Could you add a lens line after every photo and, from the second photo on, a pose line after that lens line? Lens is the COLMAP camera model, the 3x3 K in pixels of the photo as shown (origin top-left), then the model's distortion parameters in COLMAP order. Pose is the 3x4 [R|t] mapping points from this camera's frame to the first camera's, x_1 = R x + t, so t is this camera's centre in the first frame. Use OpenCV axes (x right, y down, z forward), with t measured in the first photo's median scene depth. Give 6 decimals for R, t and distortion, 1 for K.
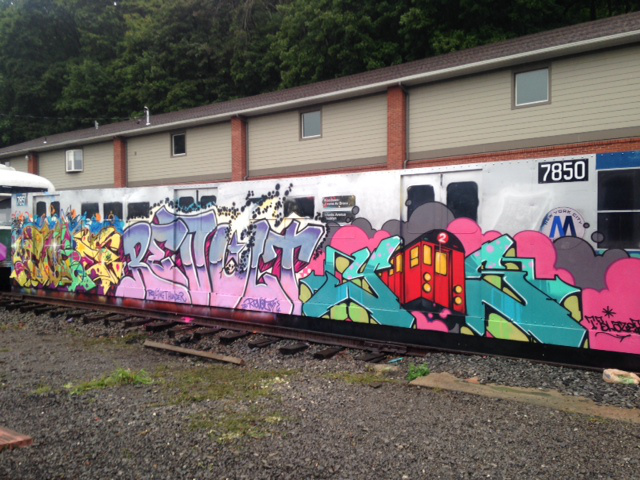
lens RADIAL K [[574.4, 0, 319.7], [0, 574.4, 247.0], [0, 0, 1]] dist [0.220769, -0.334847]
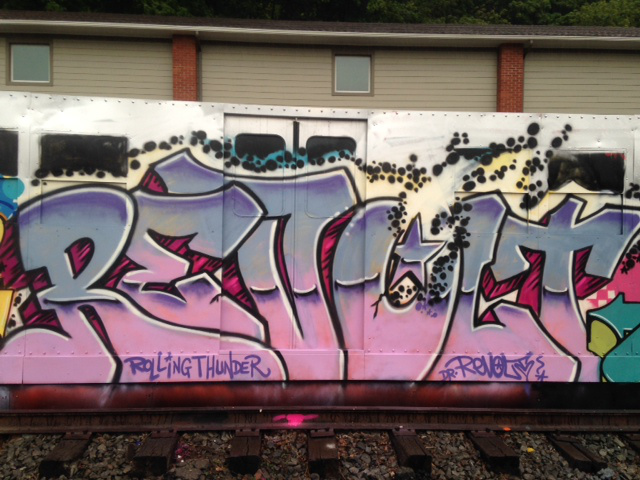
lens RADIAL K [[574.4, 0, 319.7], [0, 574.4, 247.0], [0, 0, 1]] dist [0.220769, -0.334847]
pose [[0.754028, 0.002679, 0.656837, -0.522795], [0.001862, 0.999979, -0.006216, 0.001040], [-0.656840, 0.005910, 0.754007, 0.700420]]
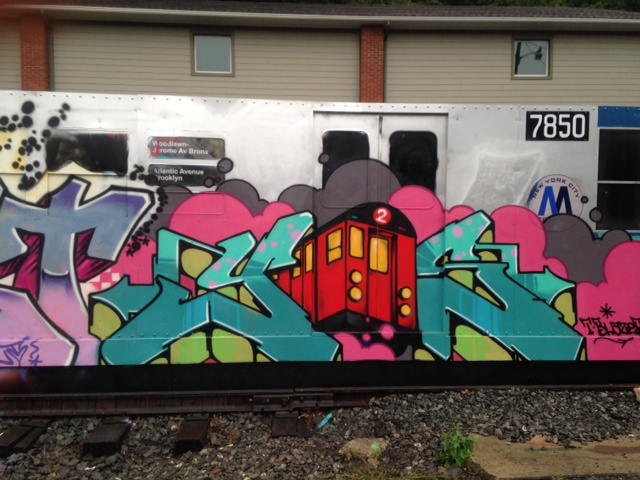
lens RADIAL K [[574.4, 0, 319.7], [0, 574.4, 247.0], [0, 0, 1]] dist [0.220769, -0.334847]
pose [[0.754615, -0.018784, 0.655899, -0.207378], [0.006712, 0.999759, 0.020910, 0.004066], [-0.656134, -0.011377, 0.754559, 0.437598]]
